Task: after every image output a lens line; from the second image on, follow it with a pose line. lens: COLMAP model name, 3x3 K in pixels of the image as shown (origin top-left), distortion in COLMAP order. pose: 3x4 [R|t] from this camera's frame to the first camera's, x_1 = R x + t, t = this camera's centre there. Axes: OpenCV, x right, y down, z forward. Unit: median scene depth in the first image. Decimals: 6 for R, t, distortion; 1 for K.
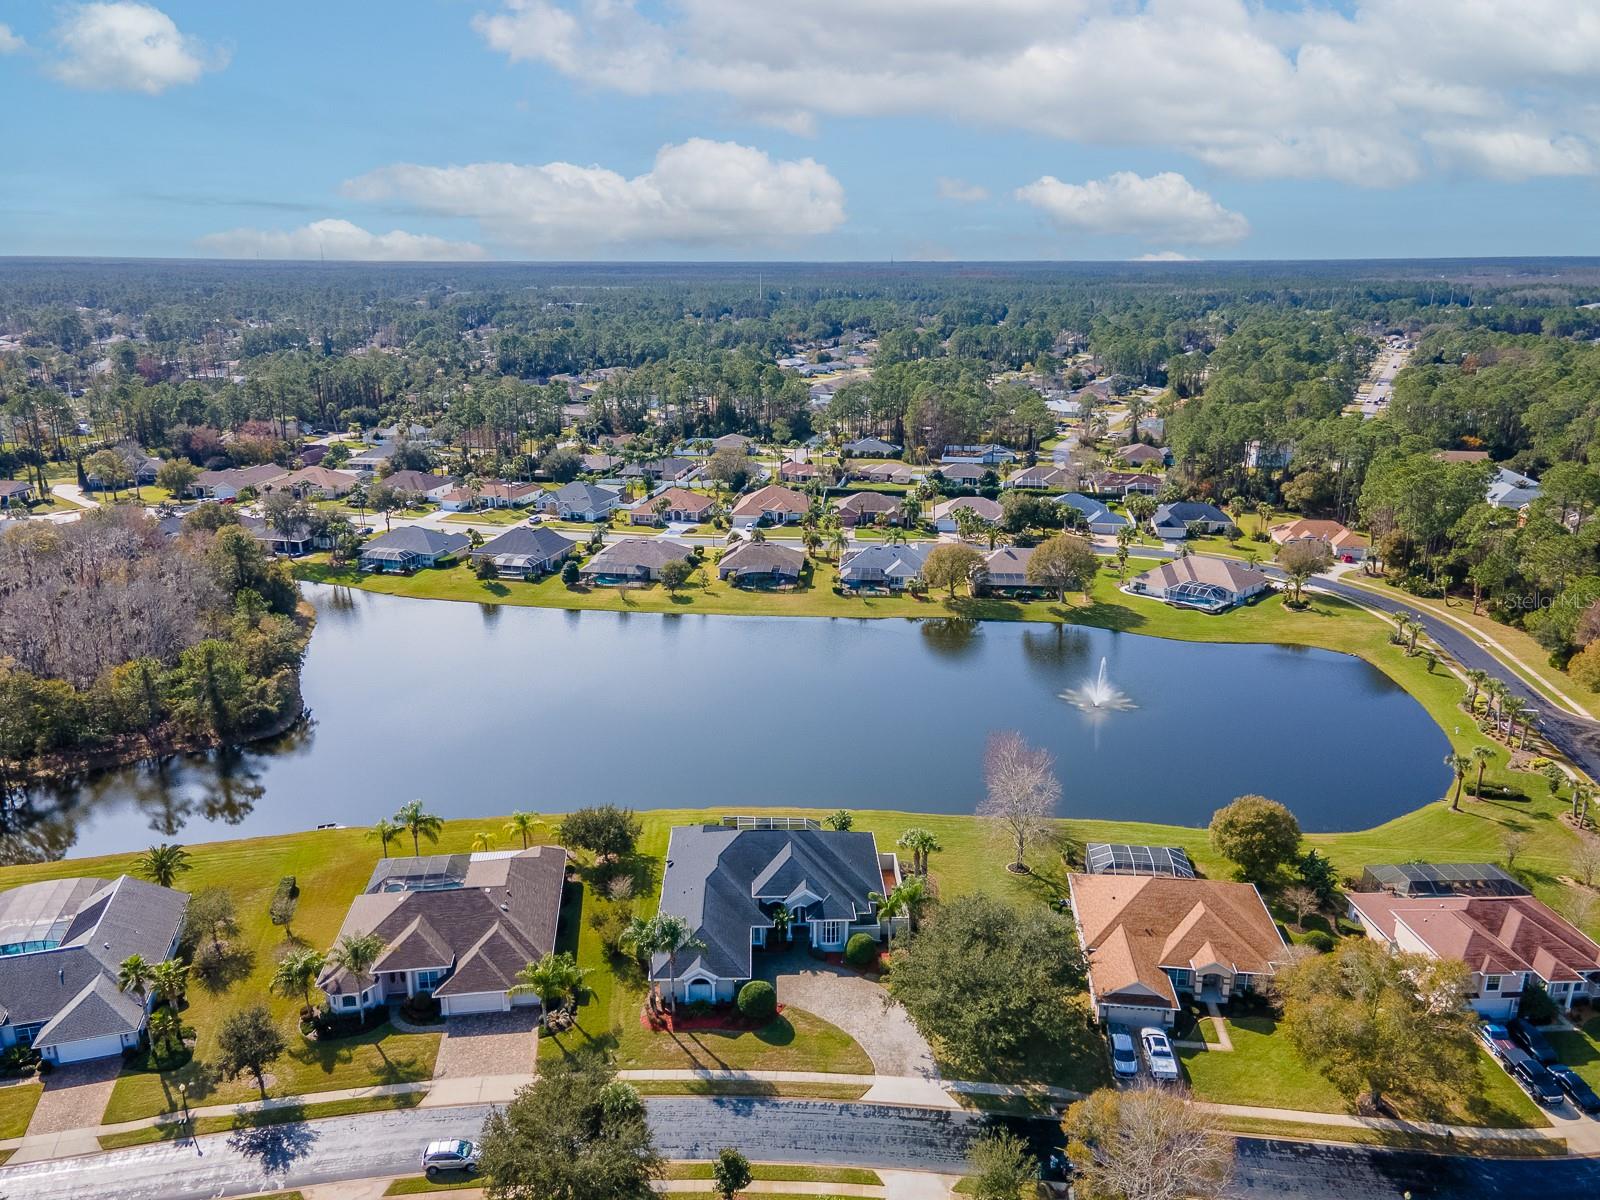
lens RADIAL K [[1216.7, 0, 800.0], [0, 1216.7, 600.0], [0, 0, 1]] dist [0.044564, 0.000432]
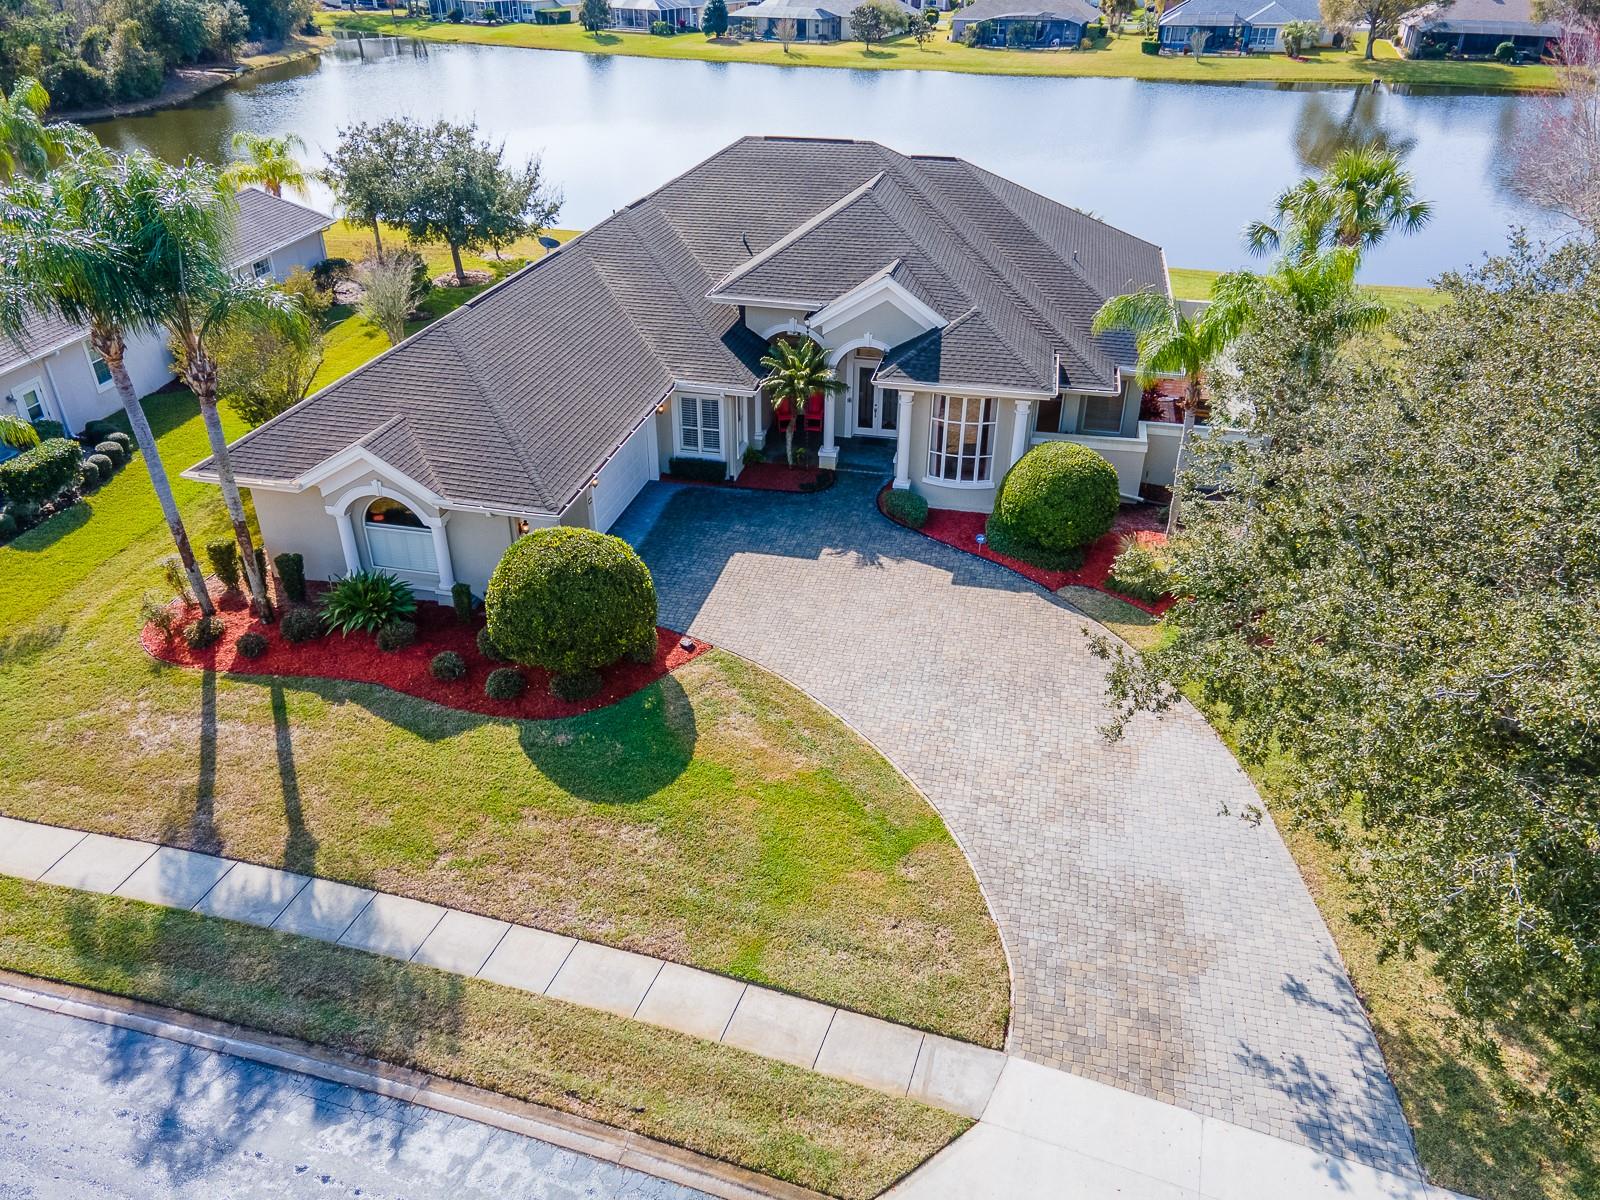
lens RADIAL K [[1171.6, 0, 791.4], [0, 1171.6, 612.8], [0, 0, 1]] dist [0.030526, 0.007857]
pose [[0.966010, 0.129971, -0.223453, 0.057938], [-0.073533, 0.966861, 0.244484, 0.271807], [0.247824, -0.219743, 0.943555, 0.800697]]
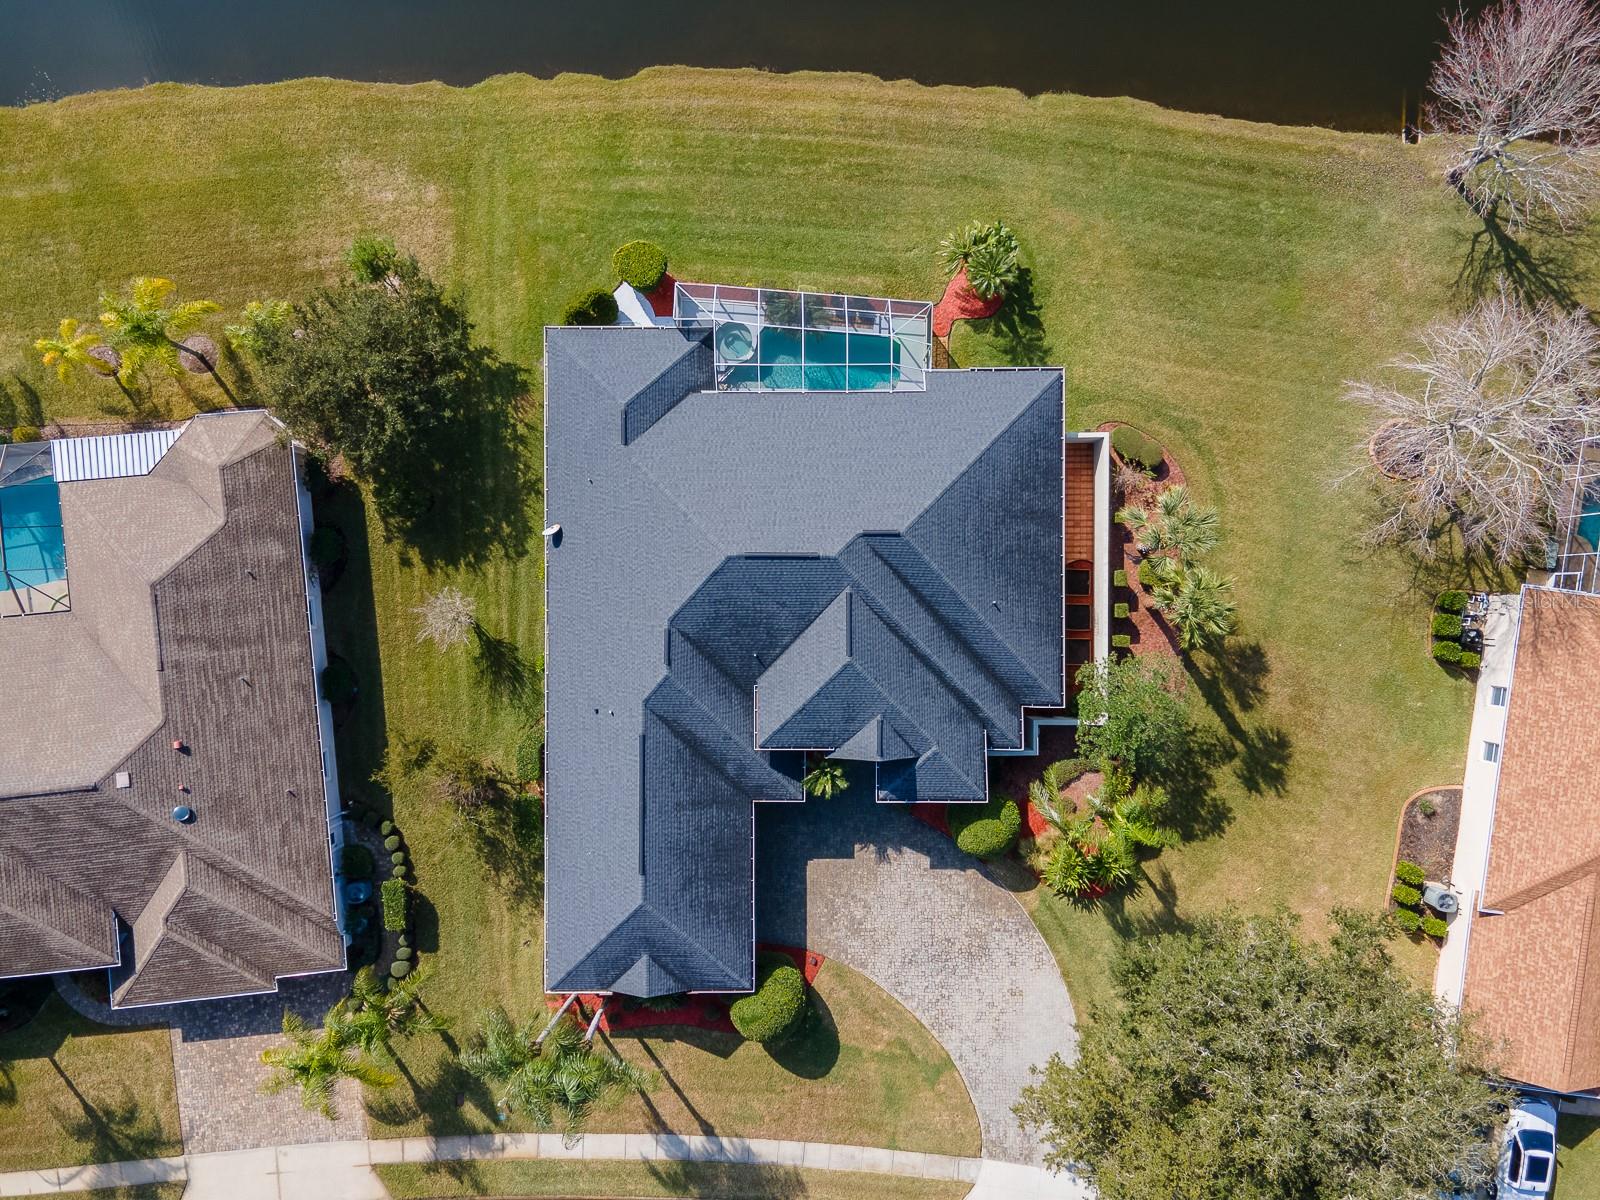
lens RADIAL K [[1171.6, 0, 791.4], [0, 1171.6, 612.8], [0, 0, 1]] dist [0.030526, 0.007857]
pose [[0.999522, 0.030608, -0.004448, -0.028182], [-0.004486, 0.285778, 0.958285, -0.182871], [0.030602, -0.957807, 0.285779, 1.023555]]
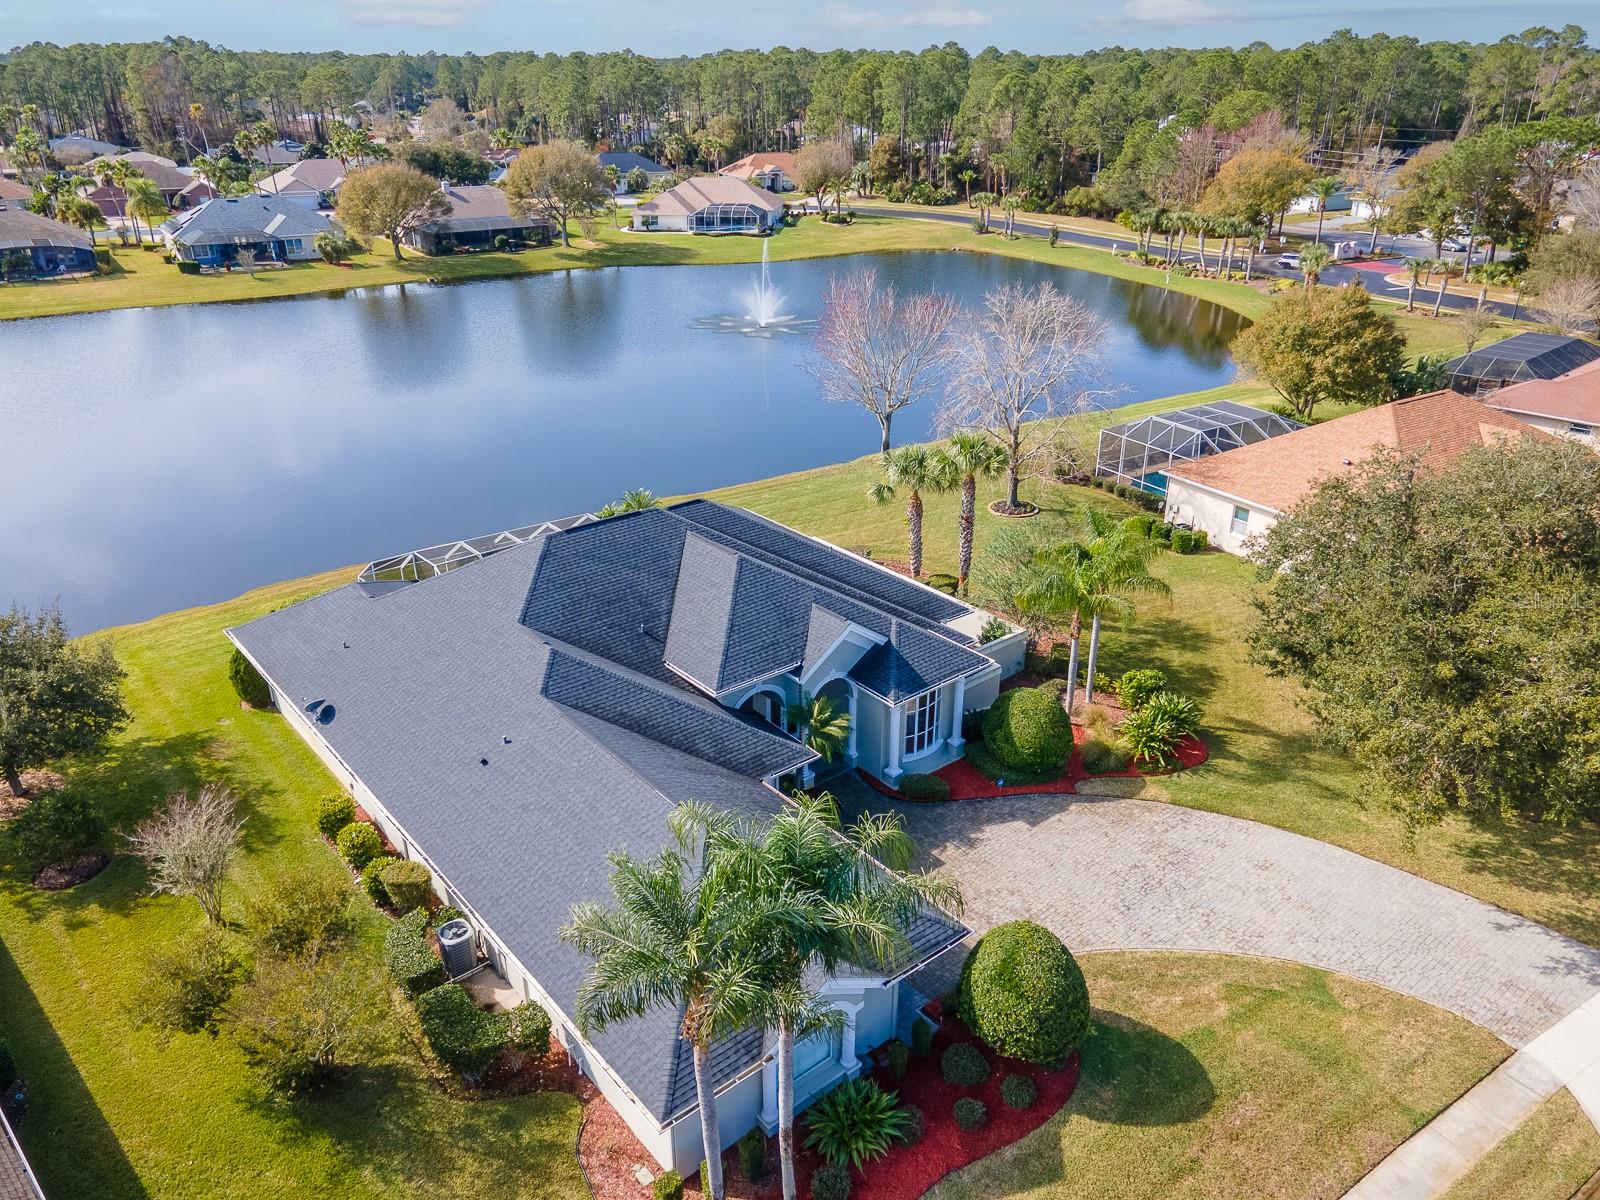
lens RADIAL K [[1176.5, 0, 806.8], [0, 1176.5, 603.1], [0, 0, 1]] dist [0.054081, 0.002837]
pose [[0.785991, -0.262311, 0.559832, -0.199124], [0.183164, 0.963675, 0.194374, 0.184374], [-0.590482, -0.050236, 0.805485, 0.824857]]
